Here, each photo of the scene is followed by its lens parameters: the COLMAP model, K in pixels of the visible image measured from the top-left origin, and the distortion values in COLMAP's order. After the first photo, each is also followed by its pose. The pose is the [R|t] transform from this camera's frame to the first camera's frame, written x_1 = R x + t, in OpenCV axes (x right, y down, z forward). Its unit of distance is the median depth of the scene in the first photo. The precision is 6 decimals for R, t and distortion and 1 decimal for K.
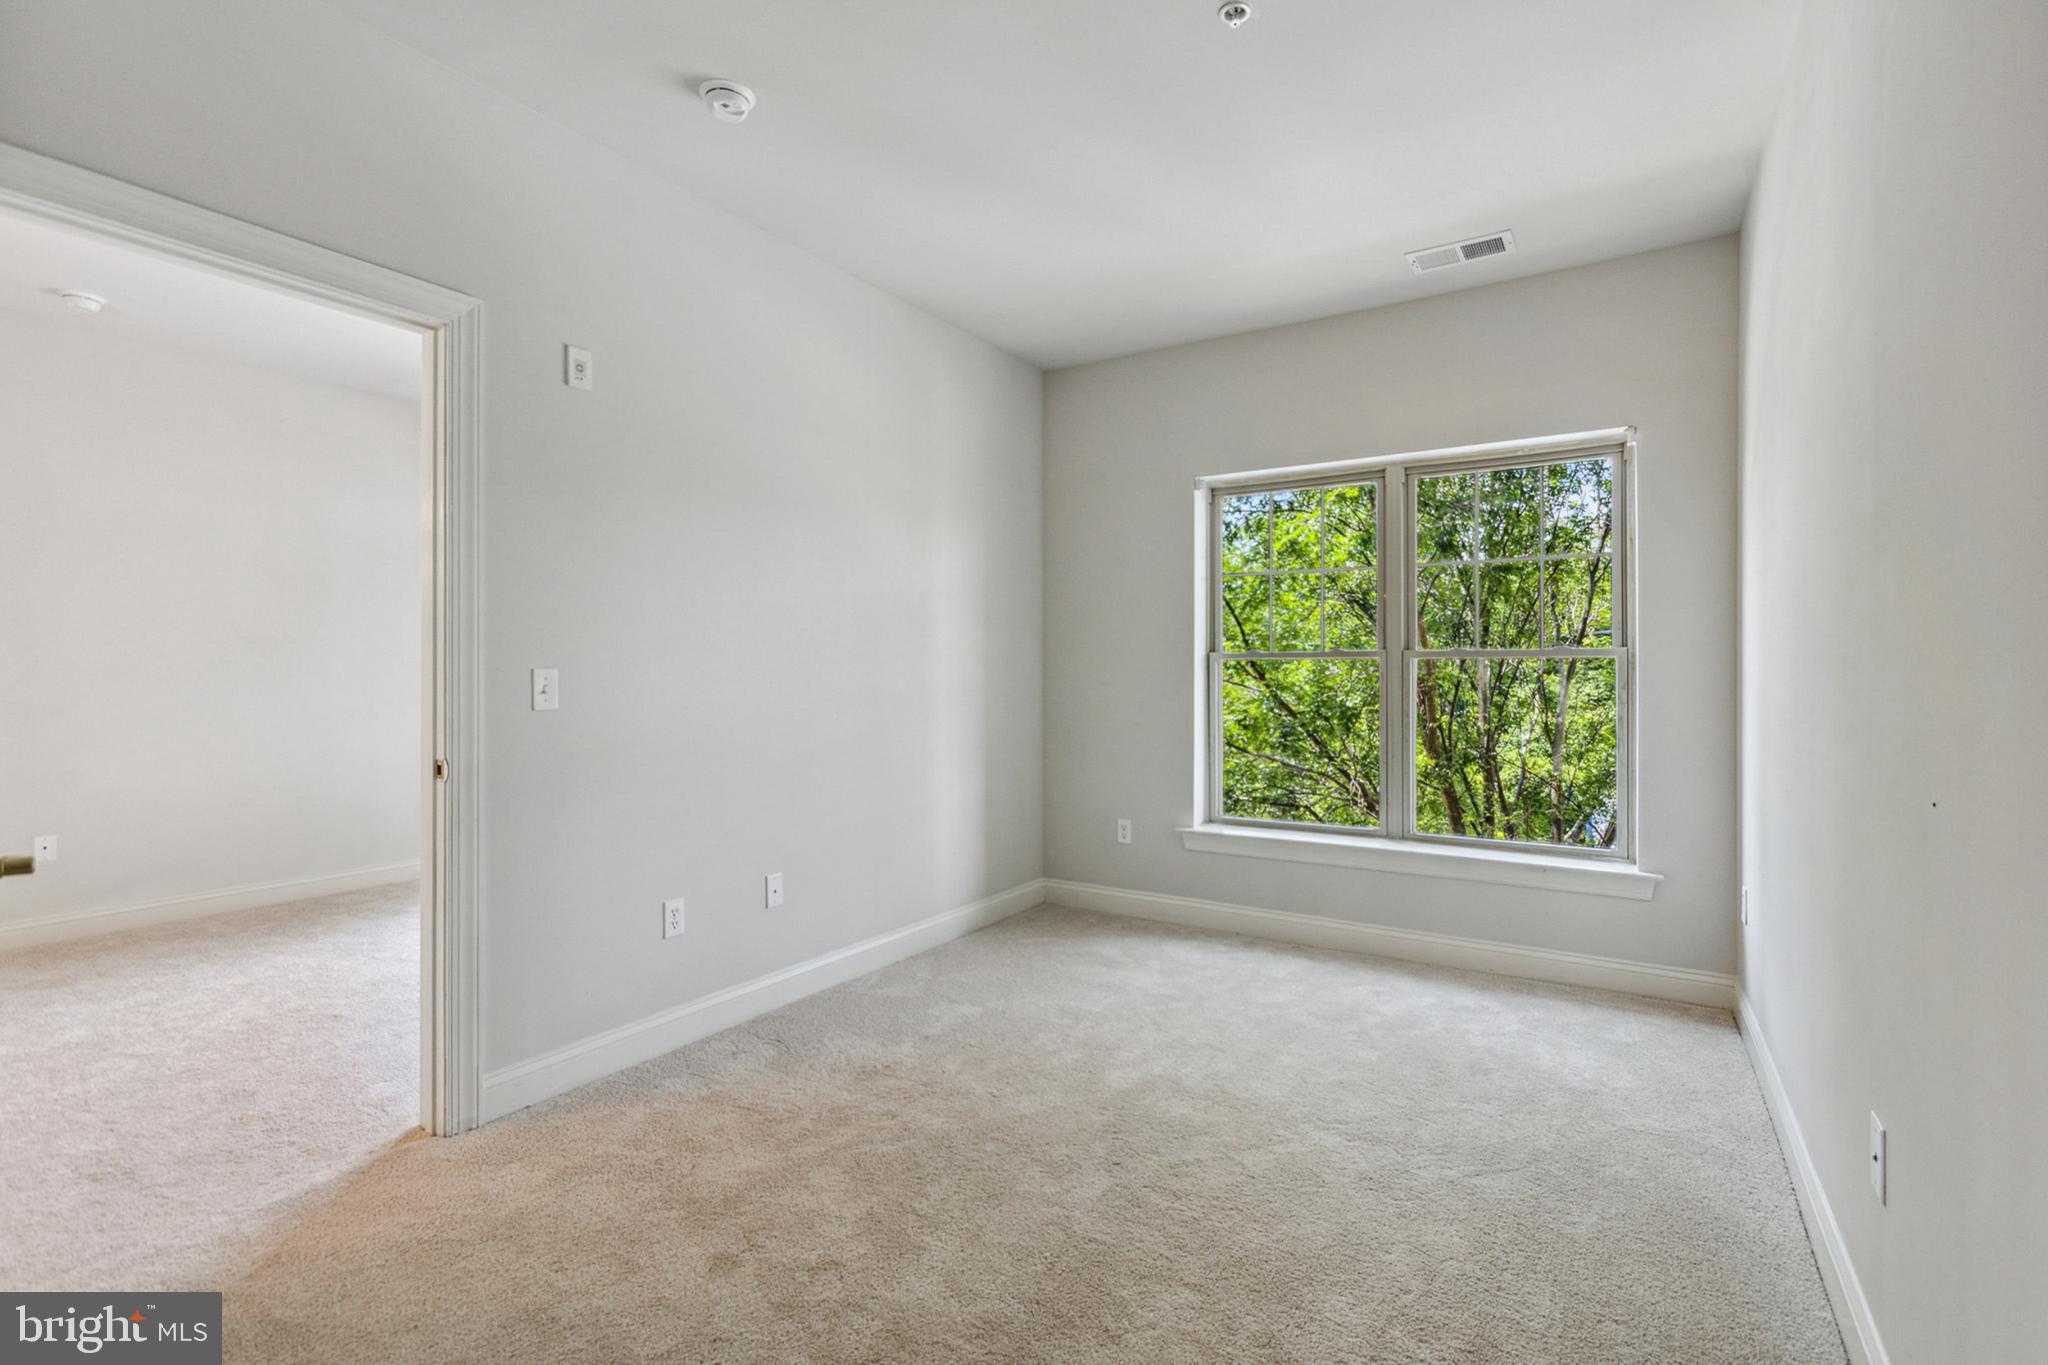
lens RADIAL K [[917.5, 0, 1033.5], [0, 917.5, 676.9], [0, 0, 1]] dist [-0.000563, 0.000337]
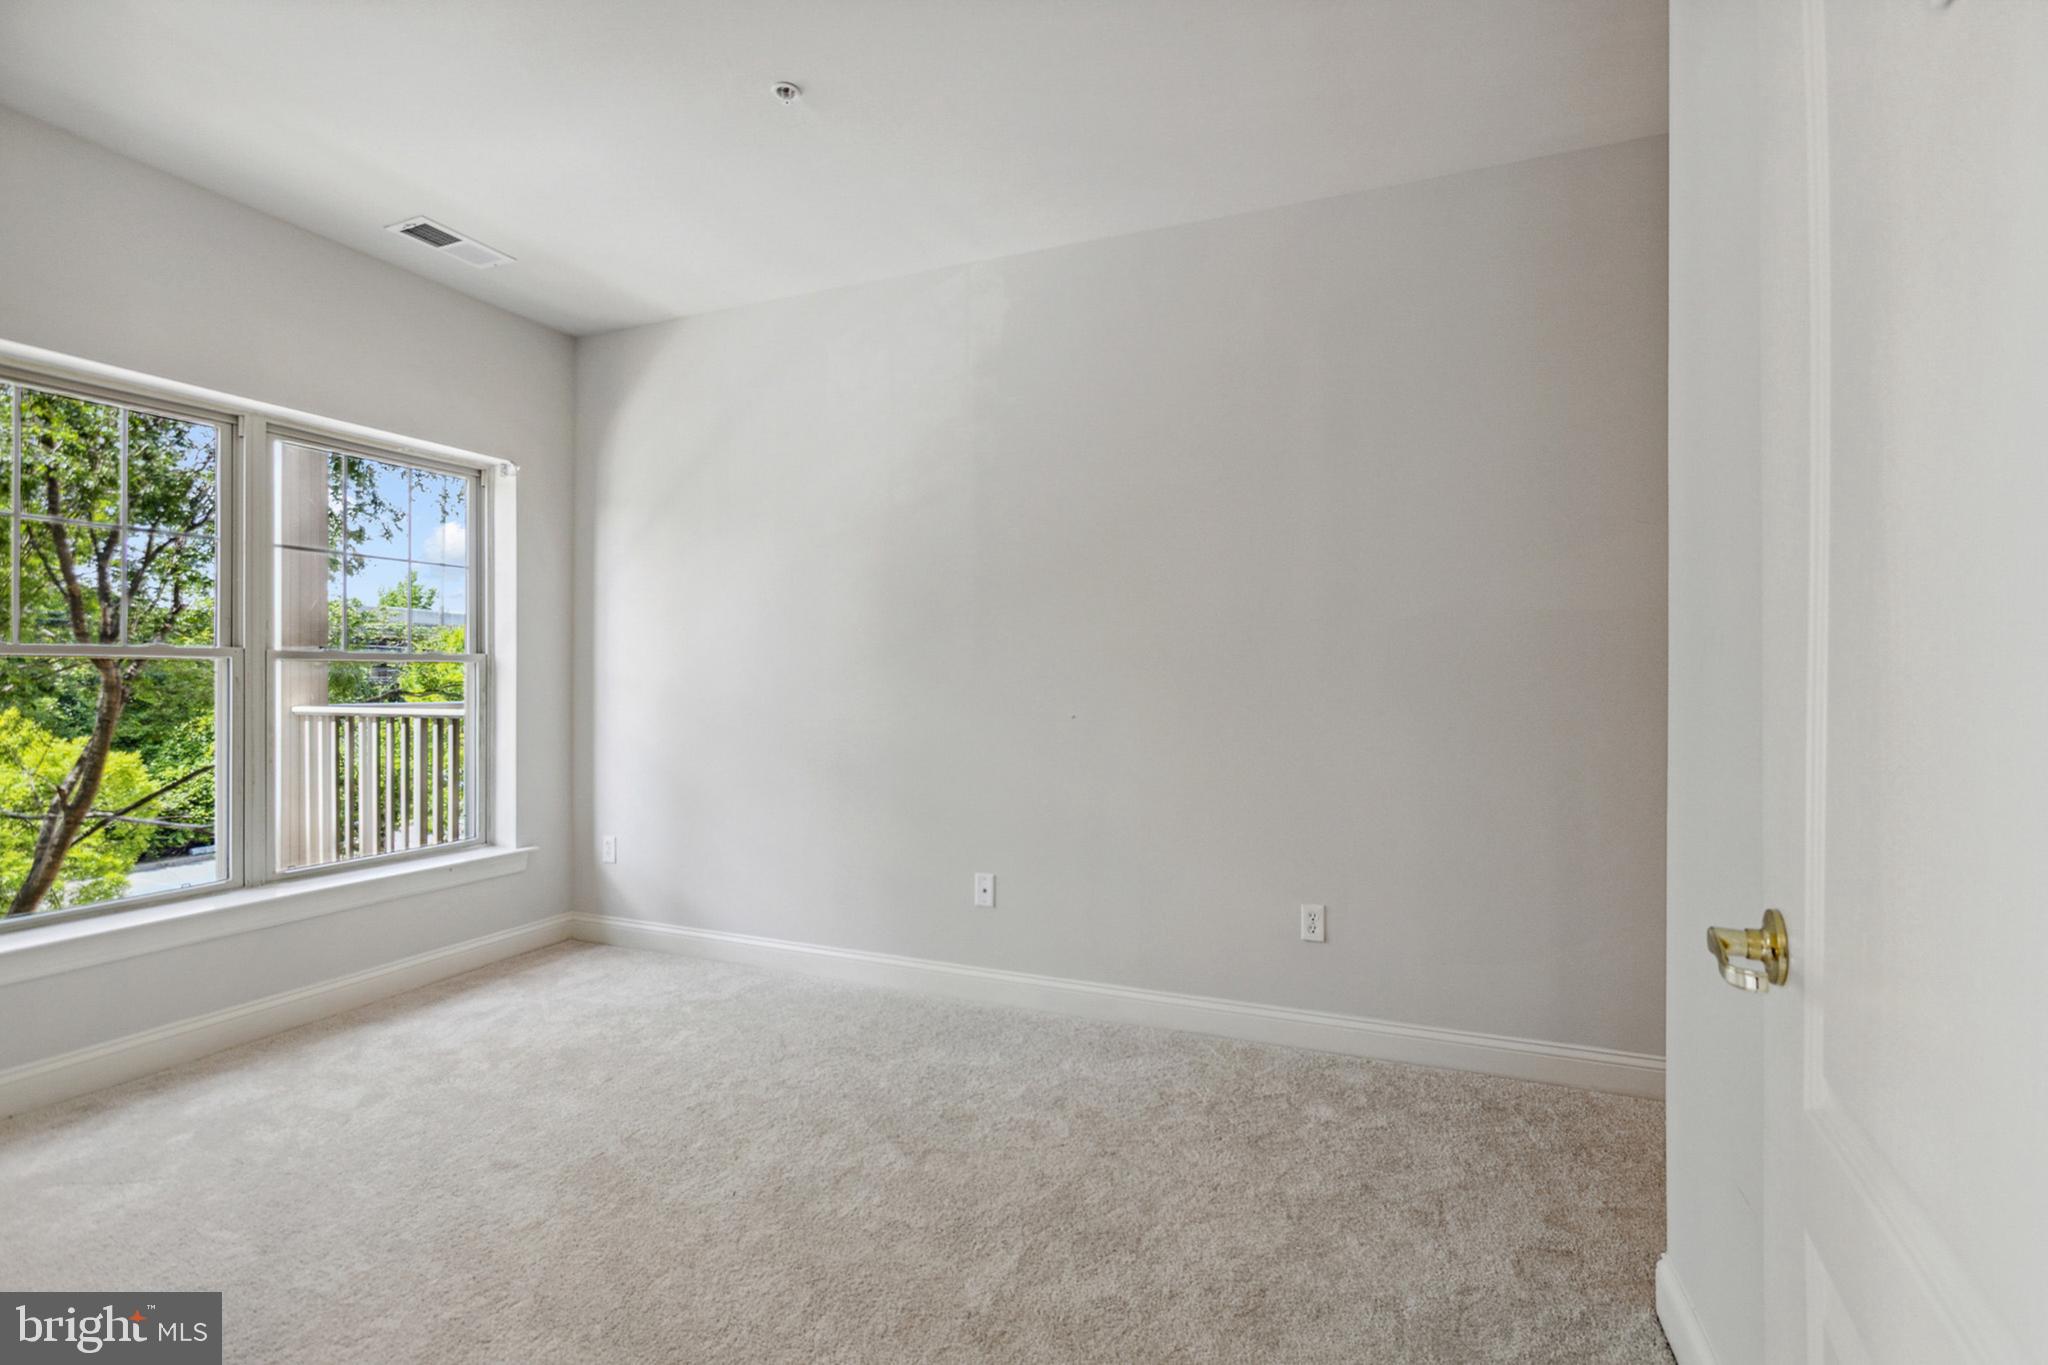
lens RADIAL K [[917.5, 0, 1033.5], [0, 917.5, 676.9], [0, 0, 1]] dist [-0.000563, 0.000337]
pose [[-0.170702, -0.003898, 0.985315, -0.528653], [0.004930, 0.999976, 0.004810, -0.005883], [-0.985310, 0.005679, -0.170679, 0.497642]]
